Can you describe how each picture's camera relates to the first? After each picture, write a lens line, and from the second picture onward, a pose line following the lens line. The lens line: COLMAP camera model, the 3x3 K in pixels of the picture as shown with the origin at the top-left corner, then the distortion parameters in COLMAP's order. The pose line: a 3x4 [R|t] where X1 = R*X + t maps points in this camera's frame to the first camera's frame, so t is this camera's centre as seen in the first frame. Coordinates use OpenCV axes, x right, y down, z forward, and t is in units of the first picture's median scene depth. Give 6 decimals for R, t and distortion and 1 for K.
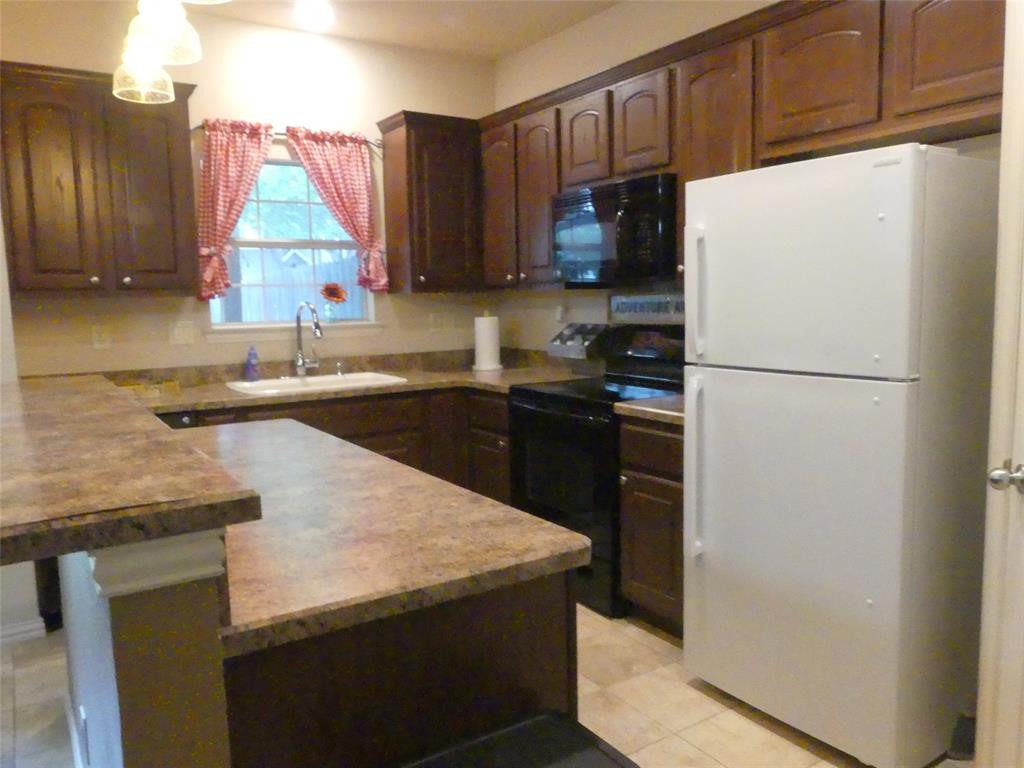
lens RADIAL K [[773.7, 0, 509.0], [0, 773.7, 382.4], [0, 0, 1]] dist [-0.035169, 0.032061]
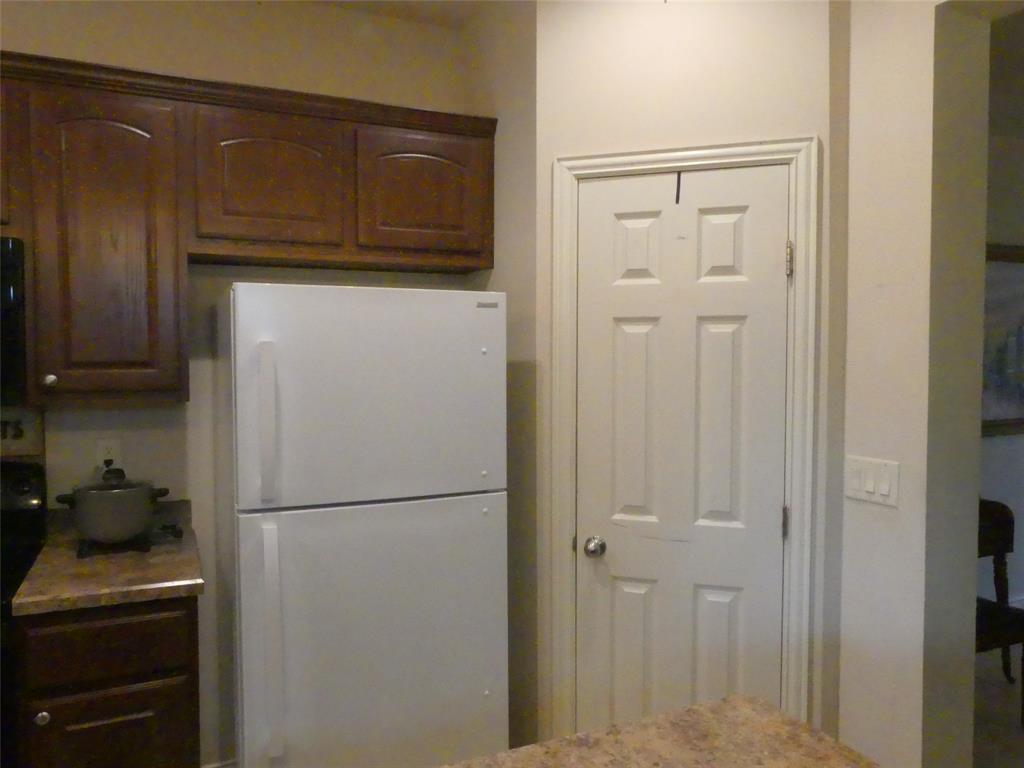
lens RADIAL K [[773.7, 0, 542.8], [0, 773.7, 385.8], [0, 0, 1]] dist [-0.035169, 0.032061]
pose [[0.128729, -0.021580, 0.991445, -0.307674], [0.104073, 0.994536, 0.008134, -0.078228], [-0.986204, 0.102136, 0.130271, 0.367314]]
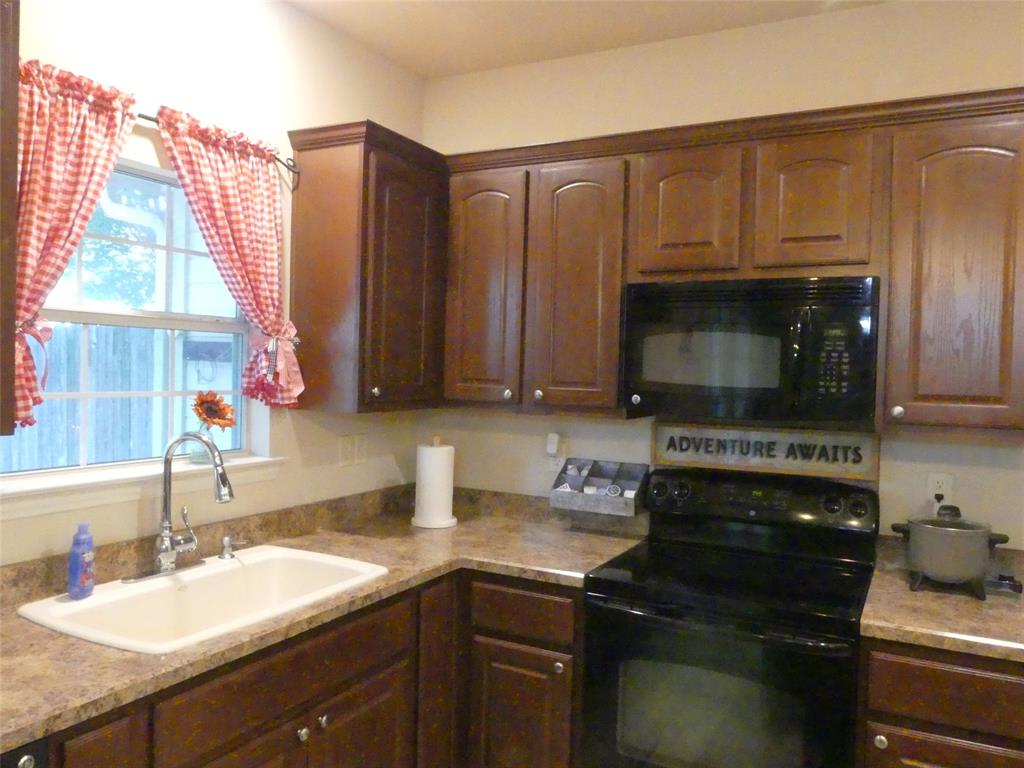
lens RADIAL K [[773.7, 0, 520.5], [0, 773.7, 384.2], [0, 0, 1]] dist [-0.035169, 0.032061]
pose [[0.874272, 0.029804, 0.484520, -0.323851], [0.012531, 0.996395, -0.083900, -0.089951], [-0.485274, 0.079423, 0.870747, 0.424376]]
